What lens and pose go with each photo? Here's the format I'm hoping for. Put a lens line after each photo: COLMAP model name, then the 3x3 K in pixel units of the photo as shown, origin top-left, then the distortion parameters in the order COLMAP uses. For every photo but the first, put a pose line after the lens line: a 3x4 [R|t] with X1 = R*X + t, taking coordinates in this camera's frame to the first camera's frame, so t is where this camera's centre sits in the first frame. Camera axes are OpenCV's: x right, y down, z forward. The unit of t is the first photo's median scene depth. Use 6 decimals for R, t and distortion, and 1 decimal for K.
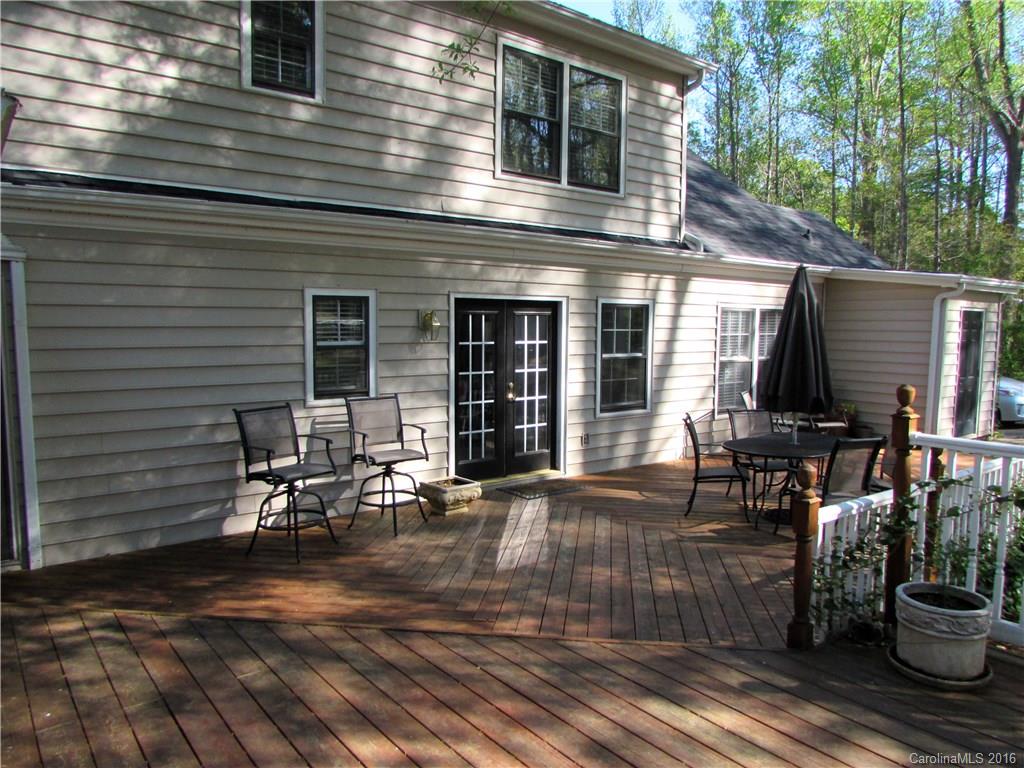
lens RADIAL K [[733.7, 0, 509.6], [0, 733.7, 387.3], [0, 0, 1]] dist [-0.007170, -0.002540]
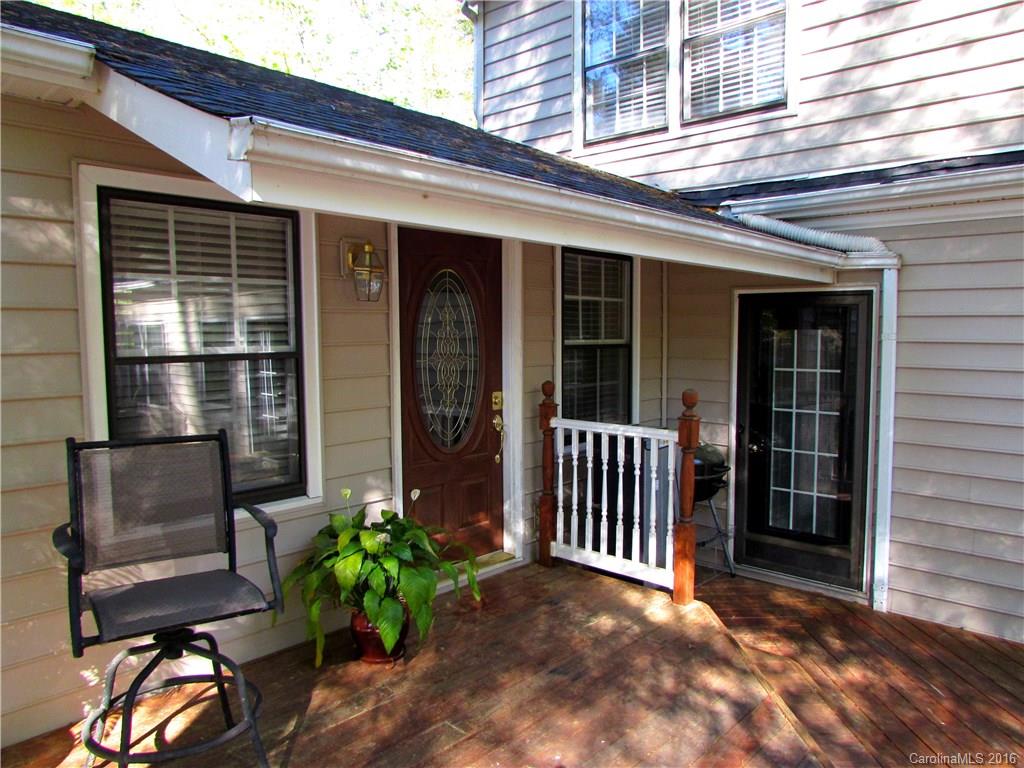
lens RADIAL K [[733.7, 0, 511.0], [0, 733.7, 384.3], [0, 0, 1]] dist [-0.007170, -0.002540]
pose [[0.154841, 0.085553, -0.984228, 0.142370], [-0.081067, 0.993984, 0.073647, -0.056390], [0.984608, 0.068385, 0.160845, 0.382862]]
